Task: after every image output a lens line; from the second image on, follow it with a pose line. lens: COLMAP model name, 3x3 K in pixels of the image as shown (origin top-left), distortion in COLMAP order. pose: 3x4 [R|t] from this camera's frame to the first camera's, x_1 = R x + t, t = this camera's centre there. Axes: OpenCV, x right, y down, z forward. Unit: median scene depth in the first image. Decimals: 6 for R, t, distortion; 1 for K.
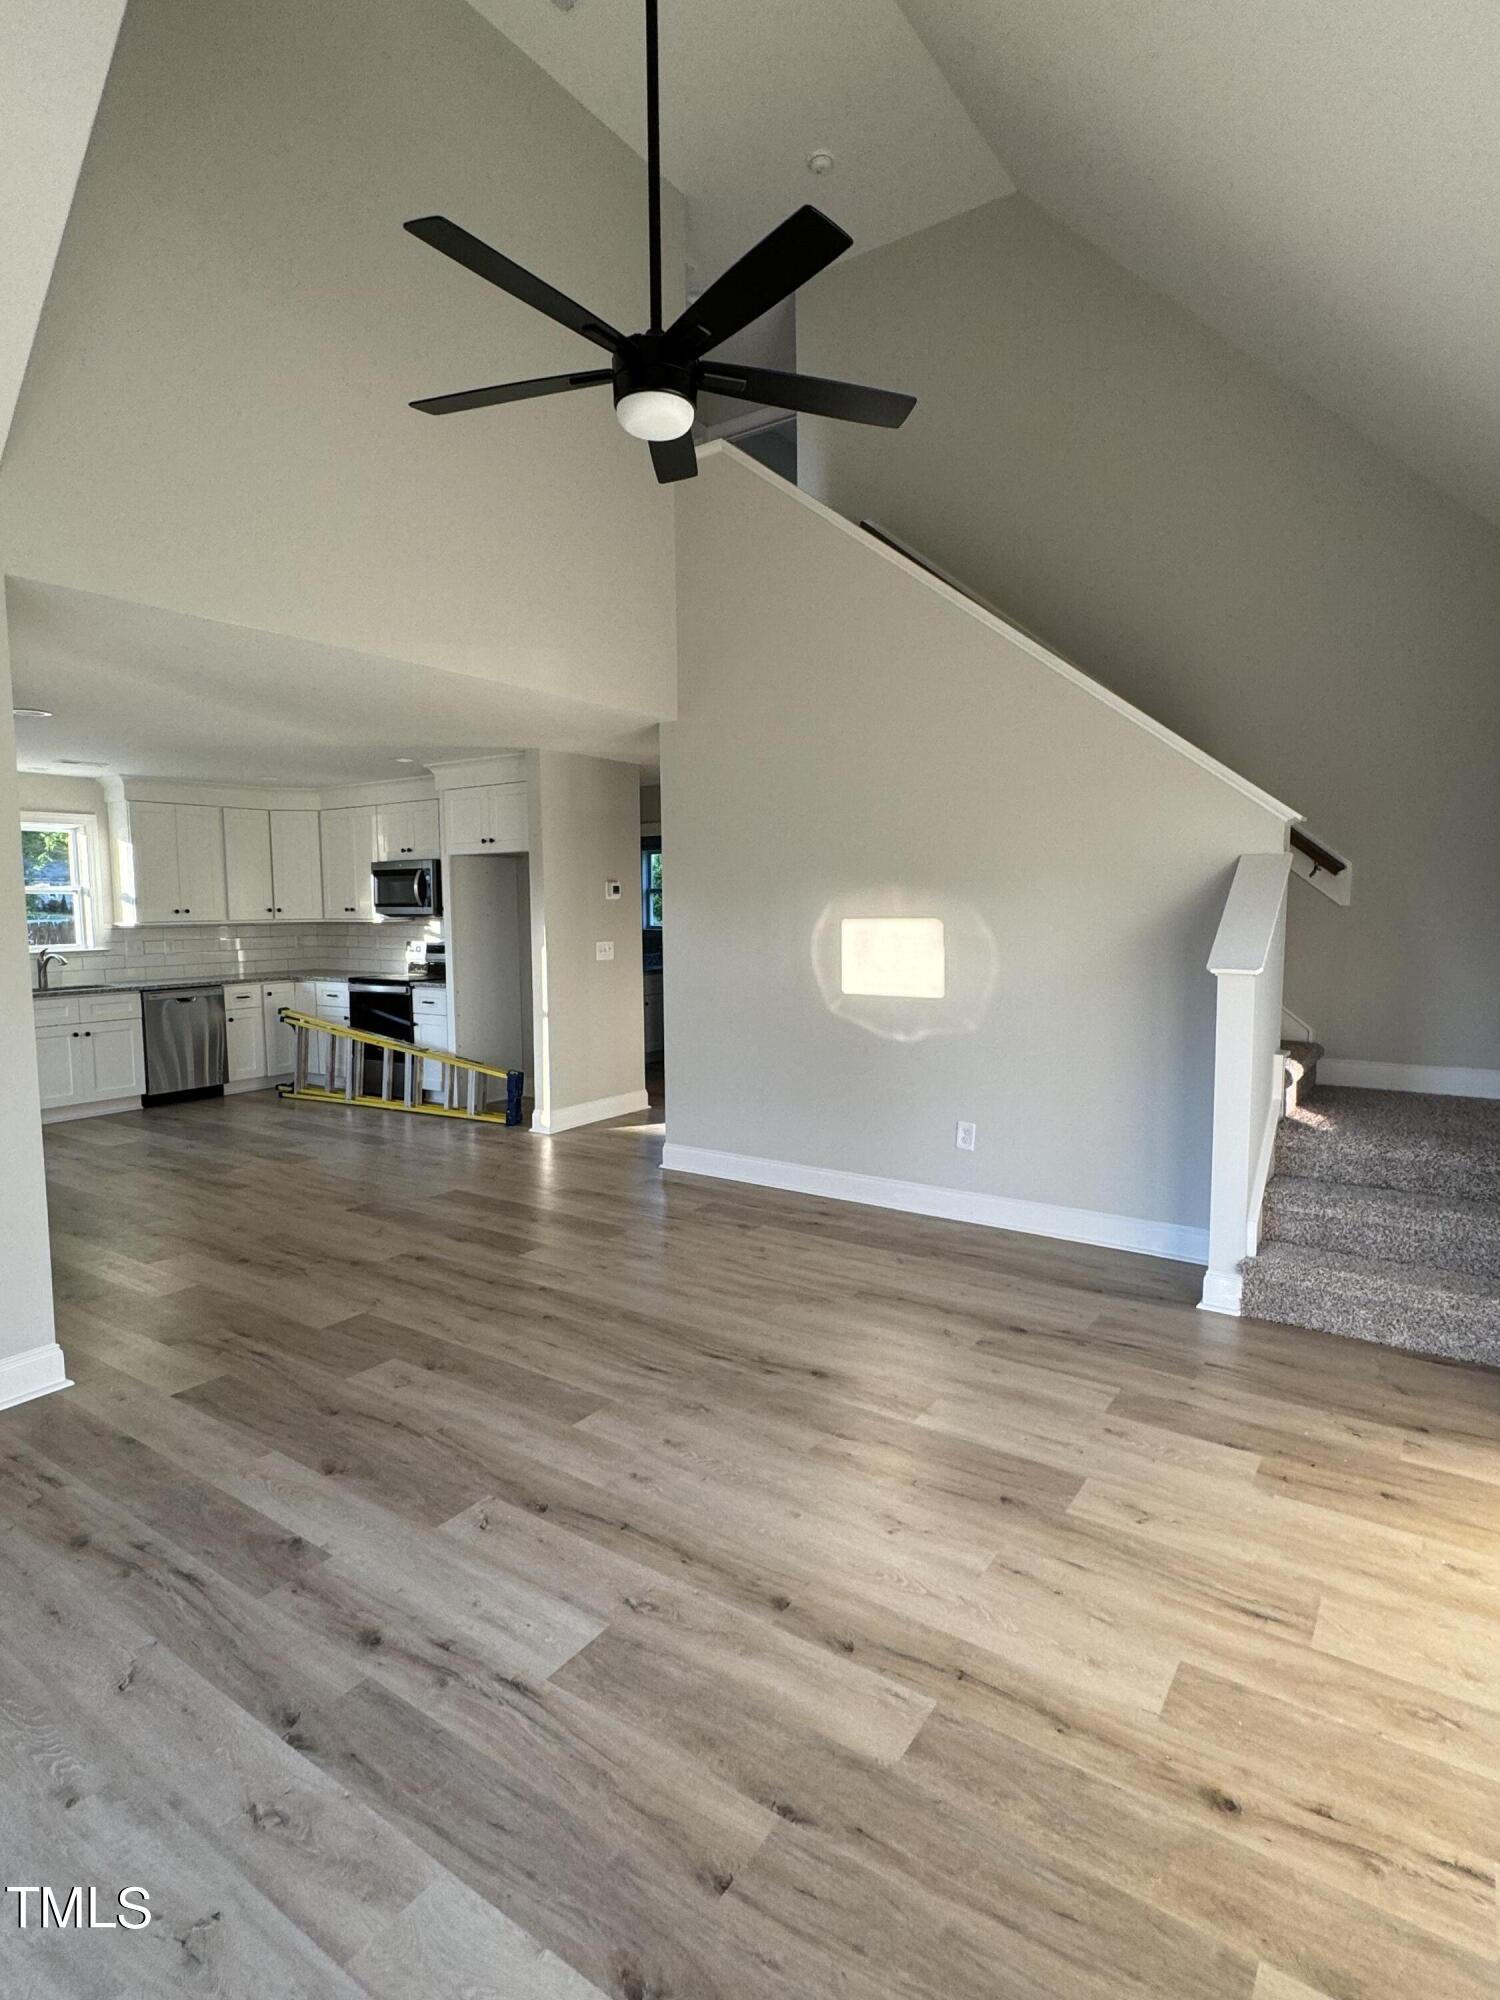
lens RADIAL K [[1046.0, 0, 748.5], [0, 1046.0, 991.6], [0, 0, 1]] dist [0.000158, 0.003204]
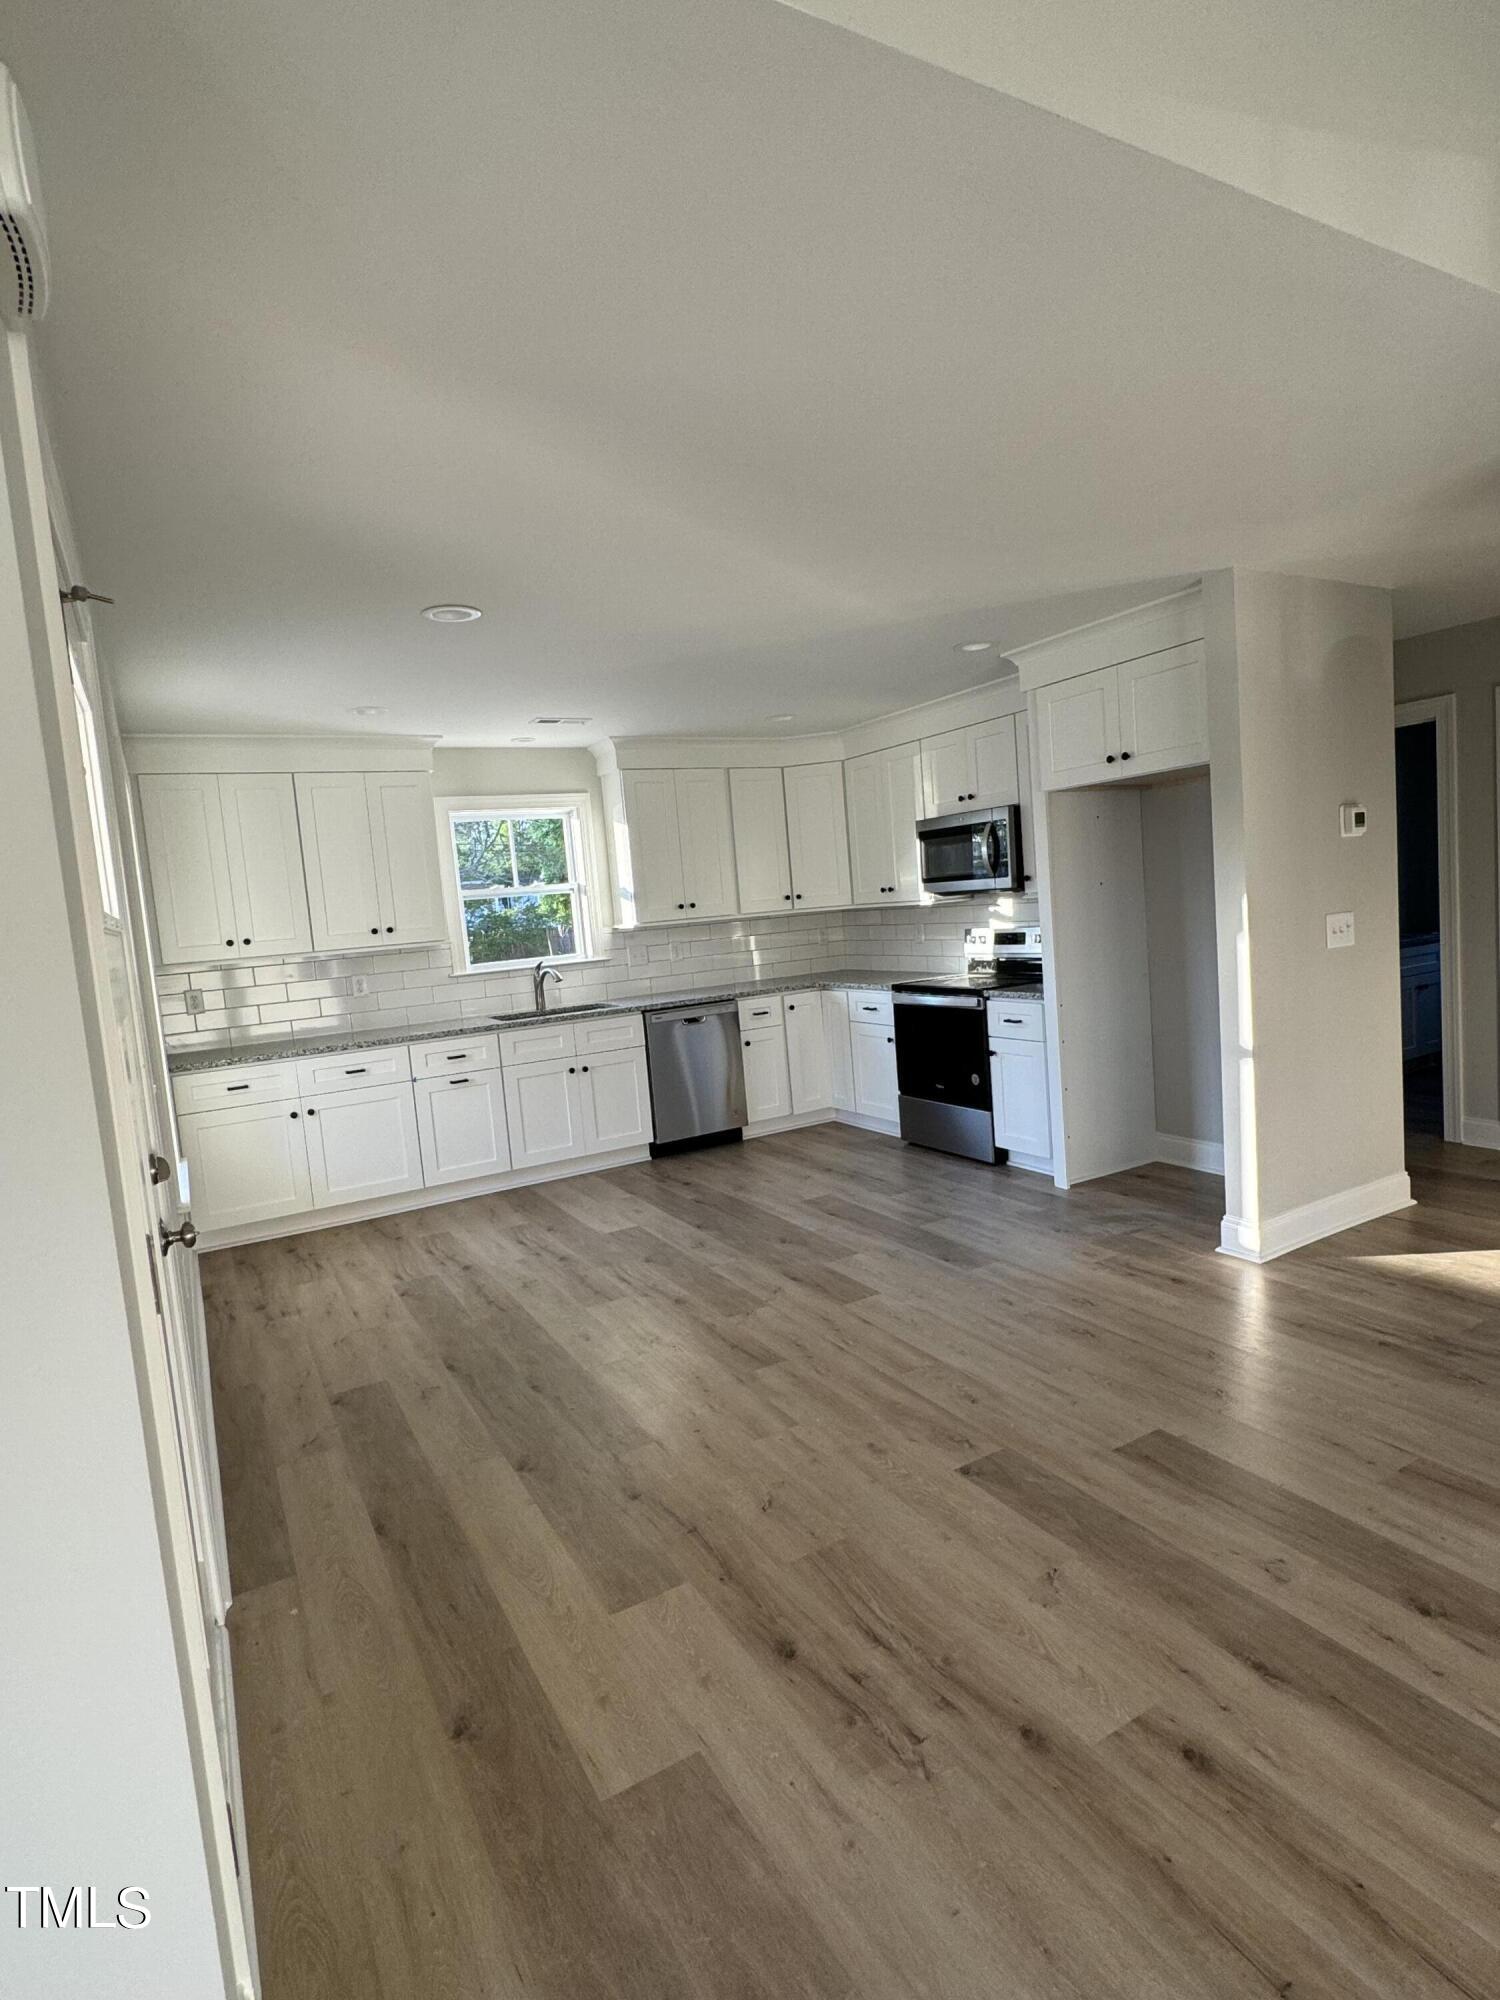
lens RADIAL K [[1046.0, 0, 763.5], [0, 1046.0, 1001.7], [0, 0, 1]] dist [0.000158, 0.003204]
pose [[0.901799, -0.021031, -0.431643, -0.172627], [0.035521, 0.999043, 0.025536, -0.026075], [0.430692, -0.038361, 0.901683, 0.356182]]
